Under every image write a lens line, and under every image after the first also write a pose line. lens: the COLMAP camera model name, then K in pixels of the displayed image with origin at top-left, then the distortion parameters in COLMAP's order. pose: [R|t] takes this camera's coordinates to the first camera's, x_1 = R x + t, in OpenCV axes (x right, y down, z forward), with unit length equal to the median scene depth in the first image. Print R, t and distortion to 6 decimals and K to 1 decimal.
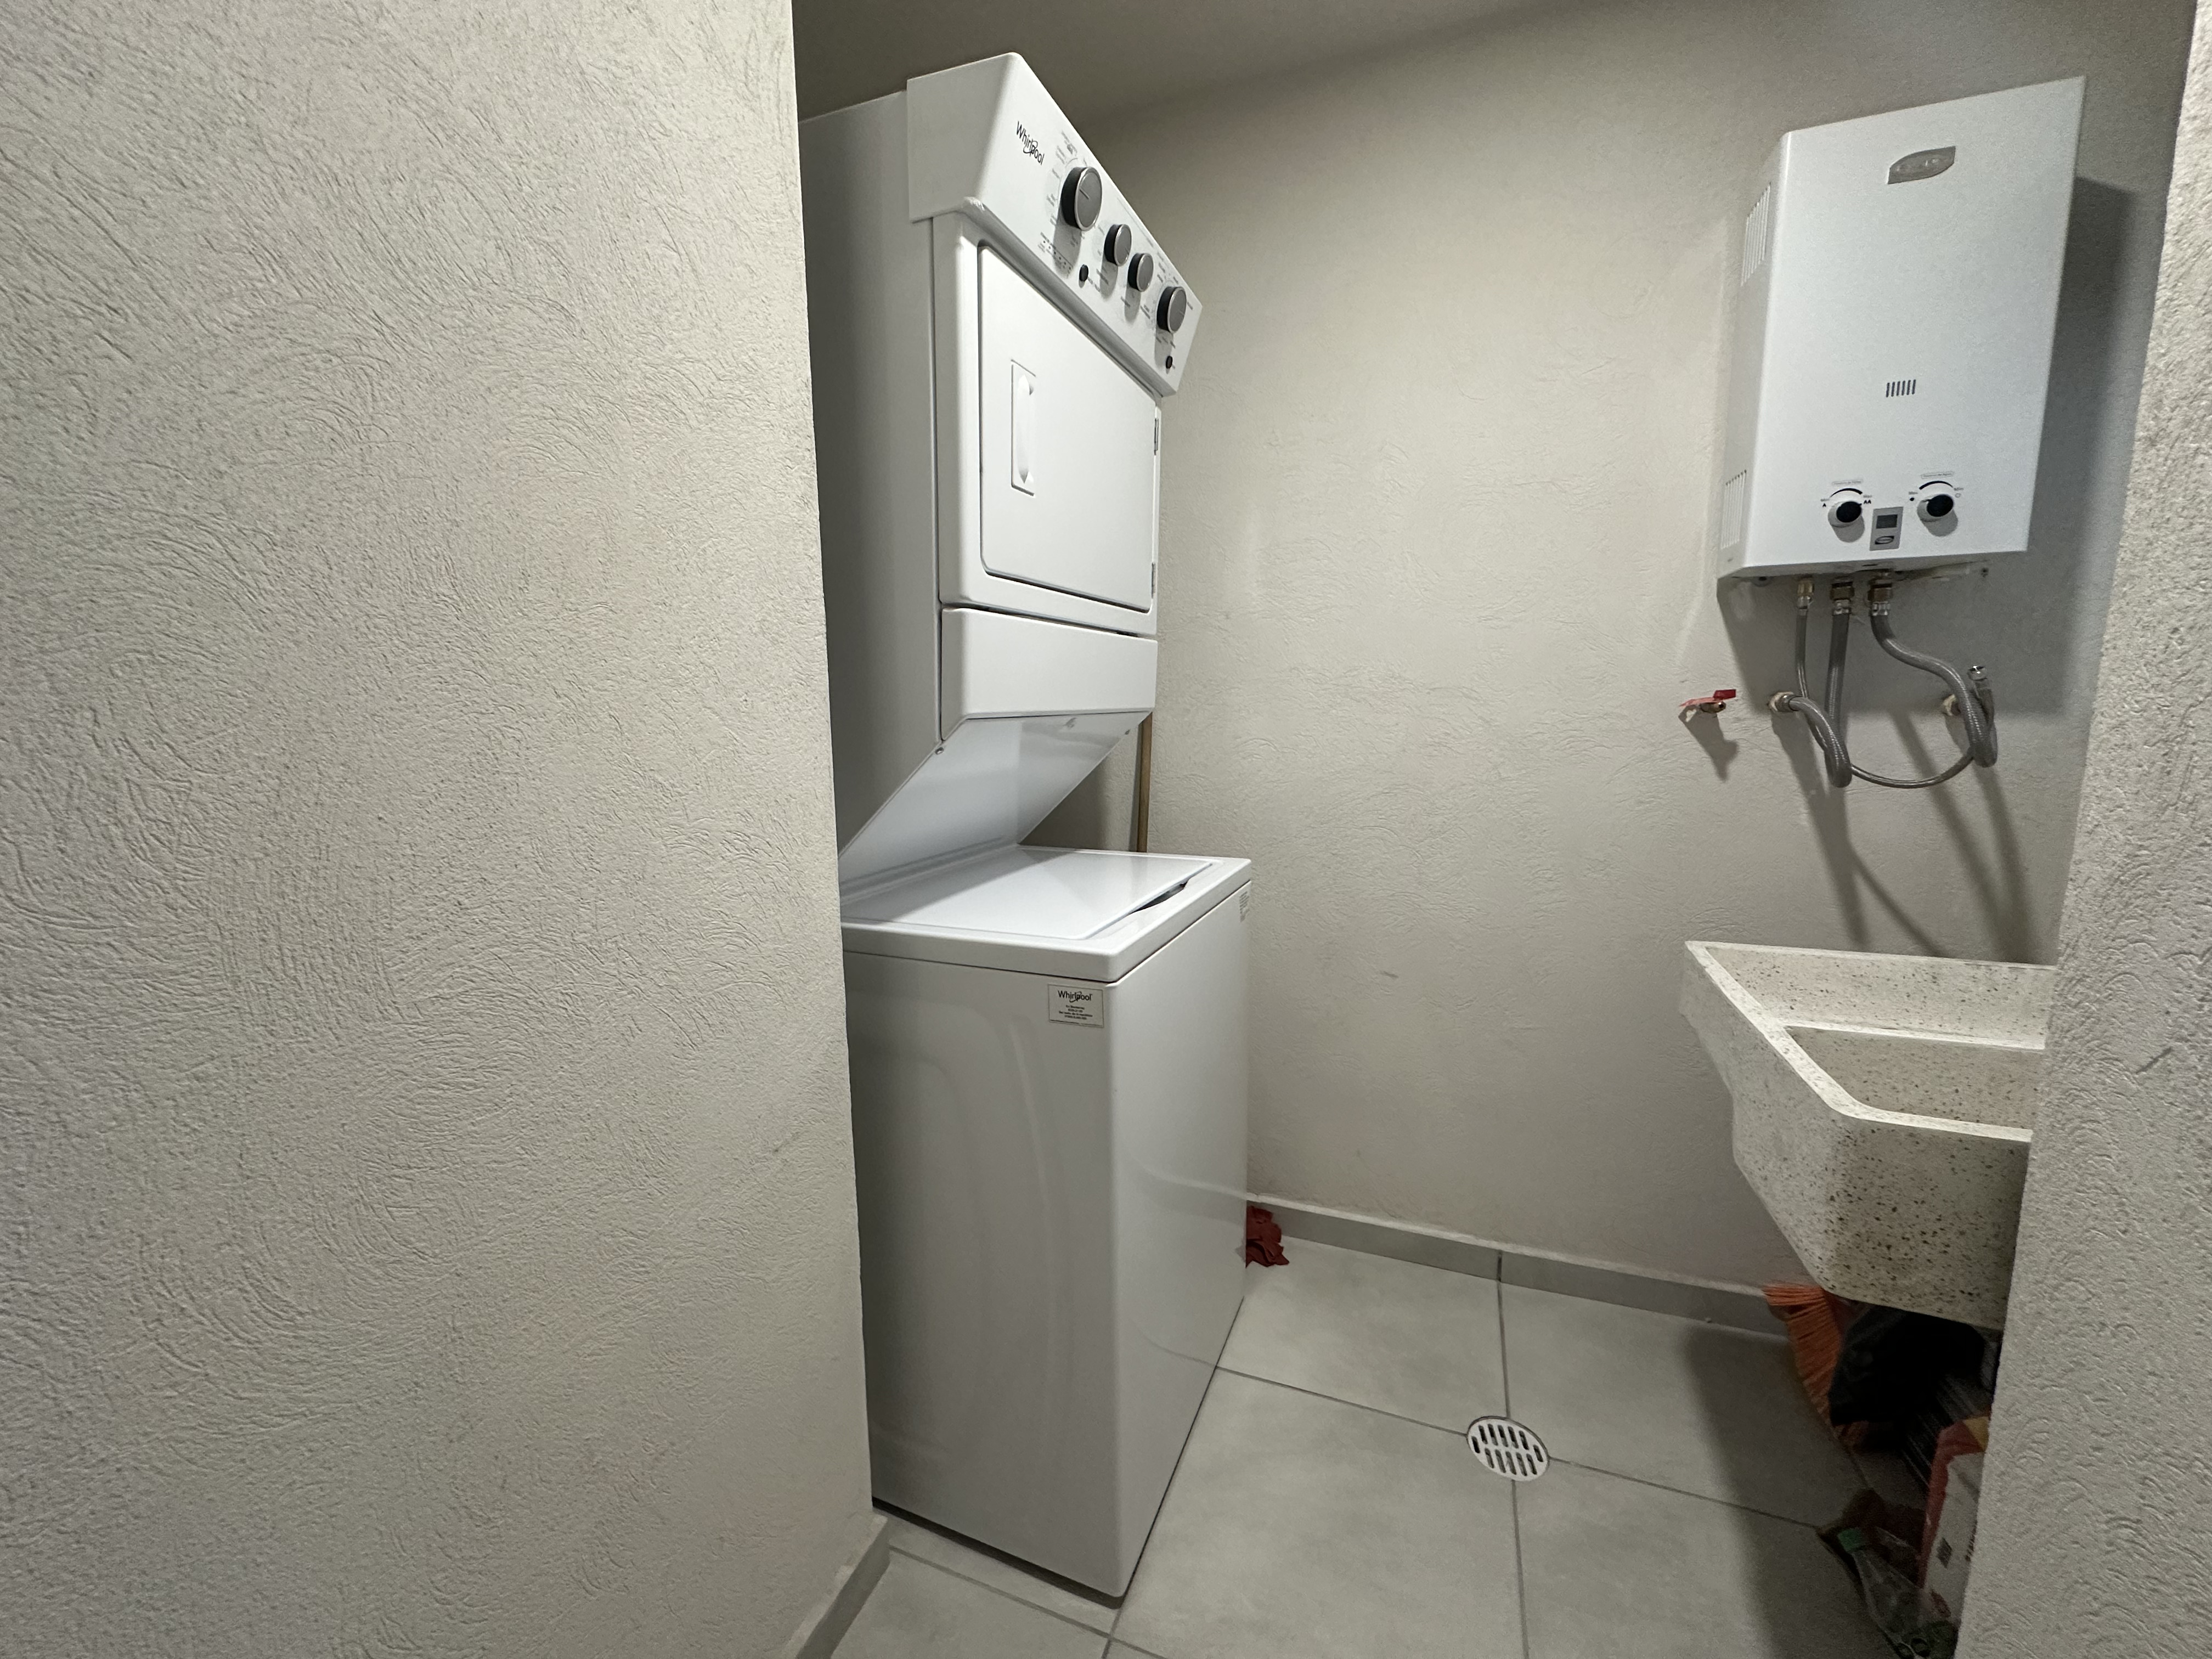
lens RADIAL K [[880.8, 0, 1111.3], [0, 880.8, 827.3], [0, 0, 1]] dist [-0.000600, -0.000426]
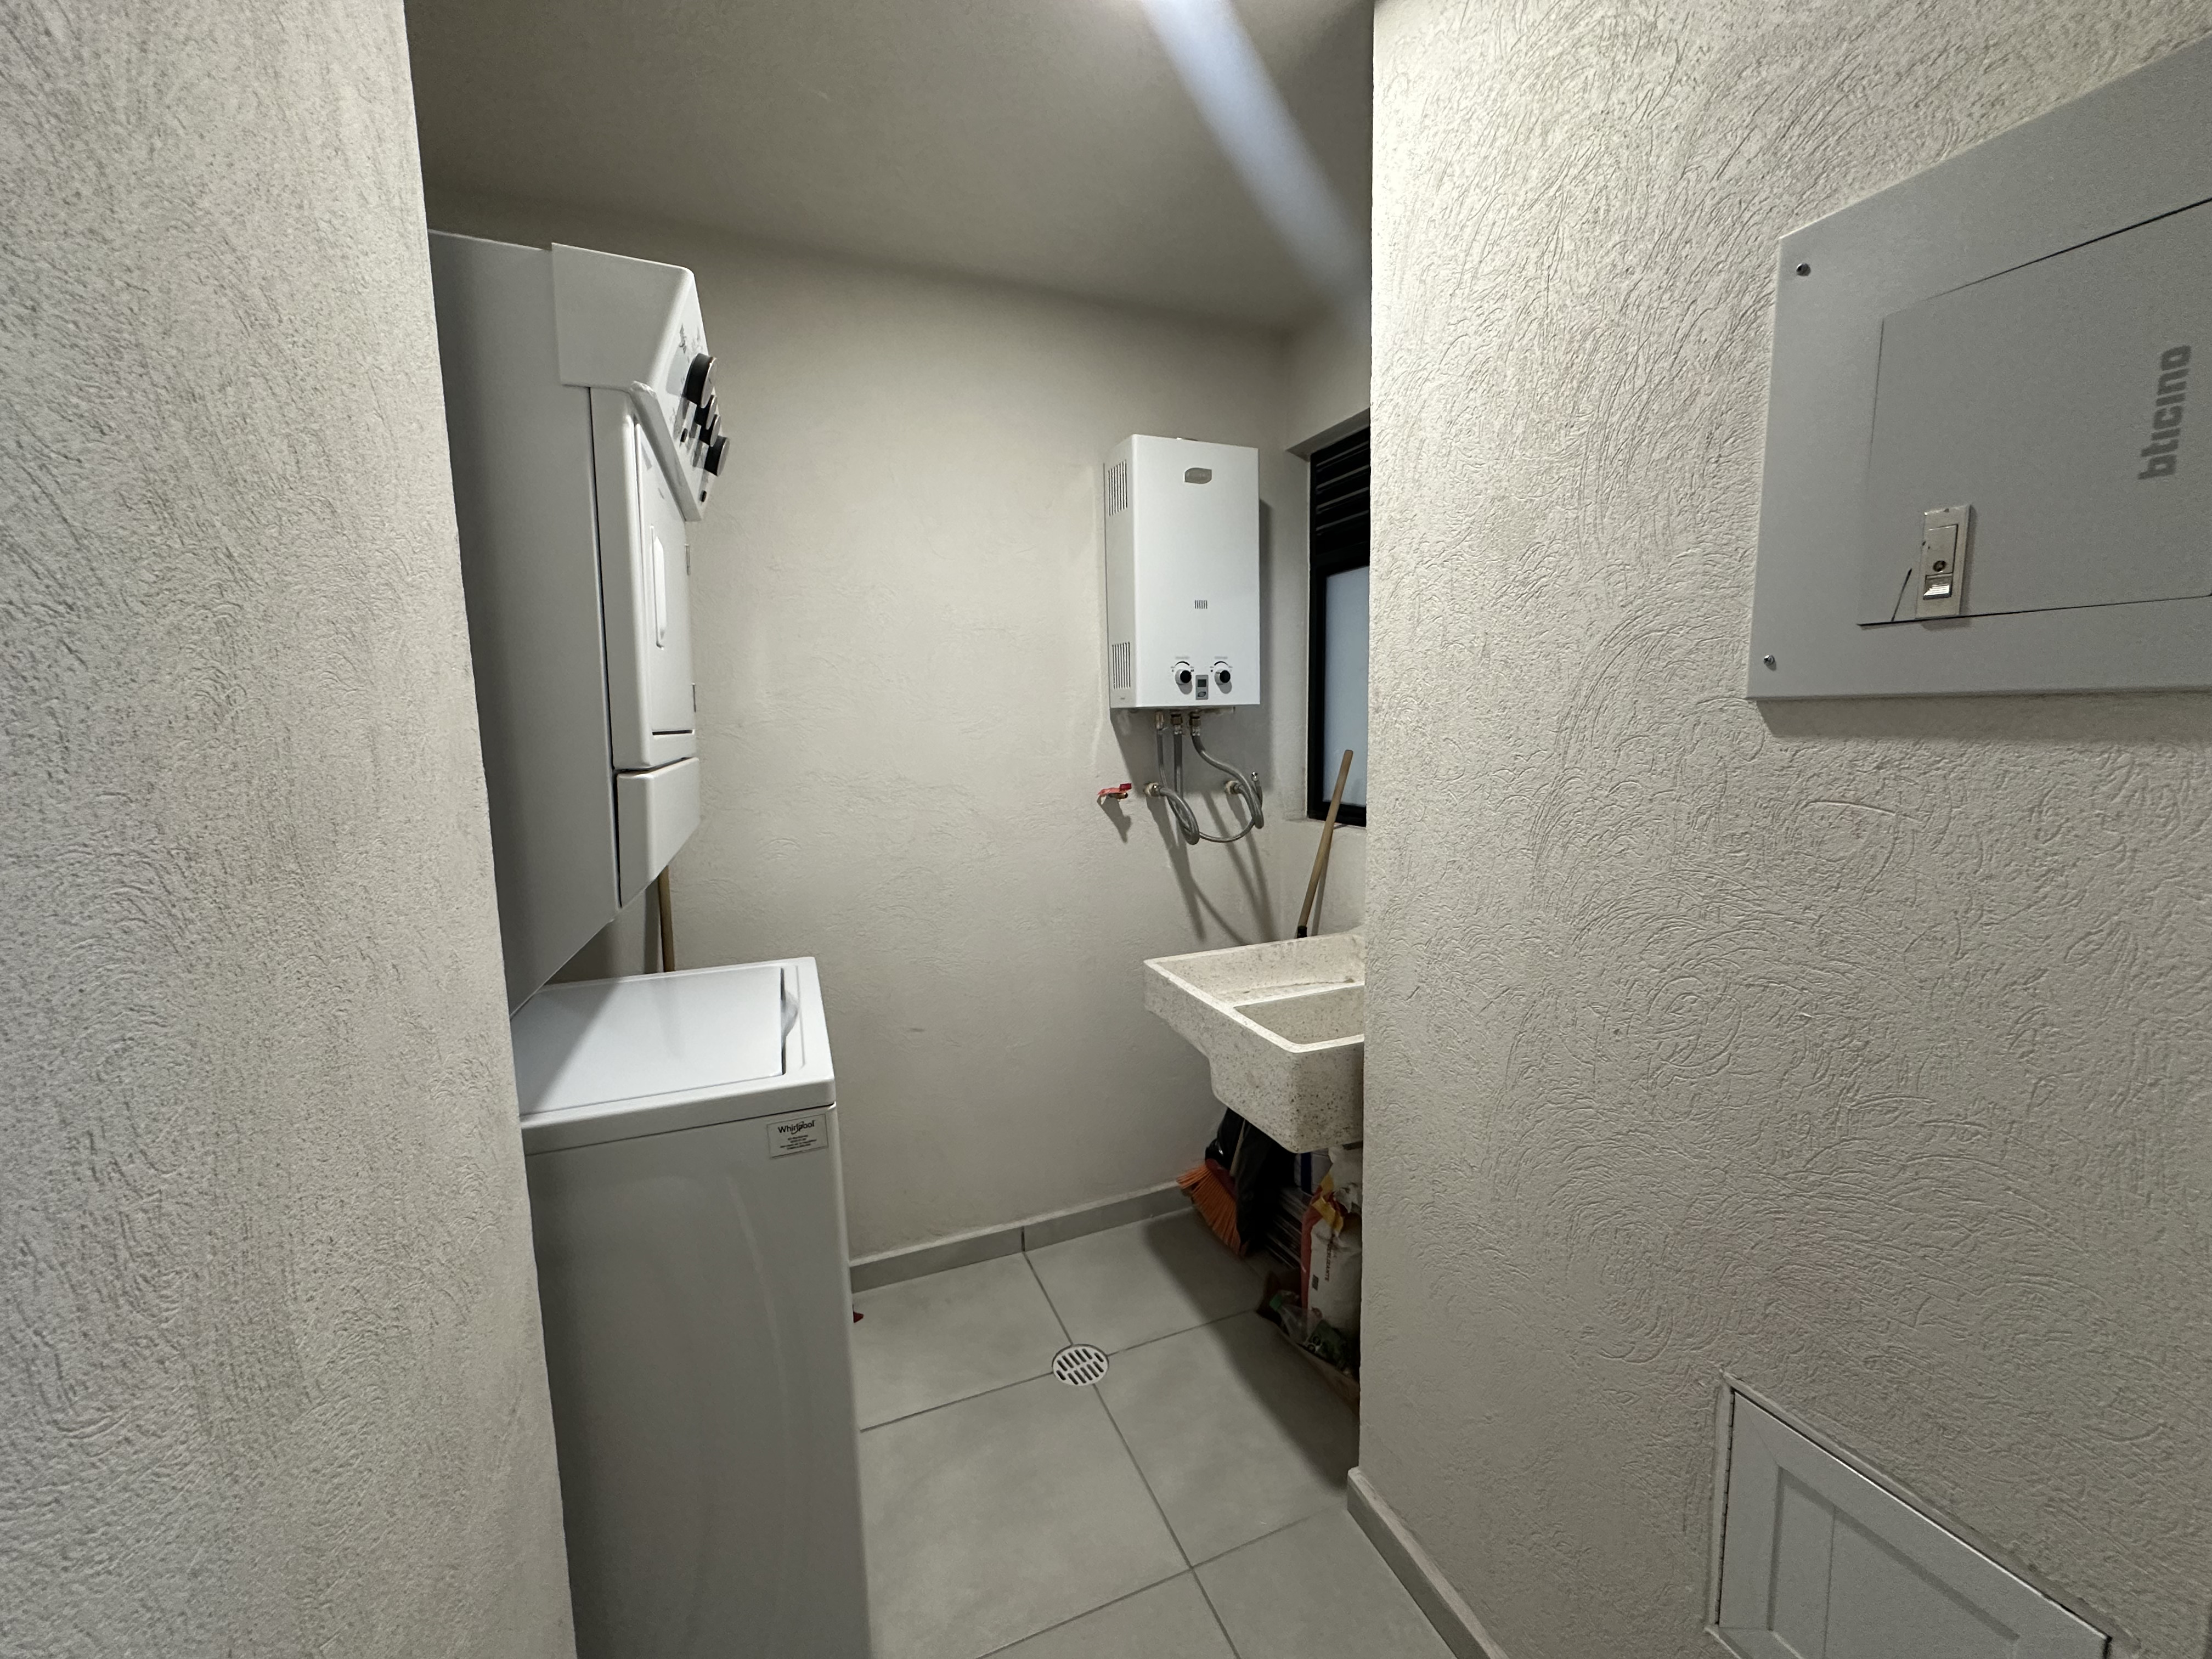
lens RADIAL K [[880.8, 0, 1107.5], [0, 880.8, 824.8], [0, 0, 1]] dist [-0.000600, -0.000426]
pose [[0.726865, -0.085307, 0.681462, -0.381670], [0.111498, 0.993750, 0.005473, -0.113861], [-0.677669, 0.072004, 0.731833, -0.059564]]
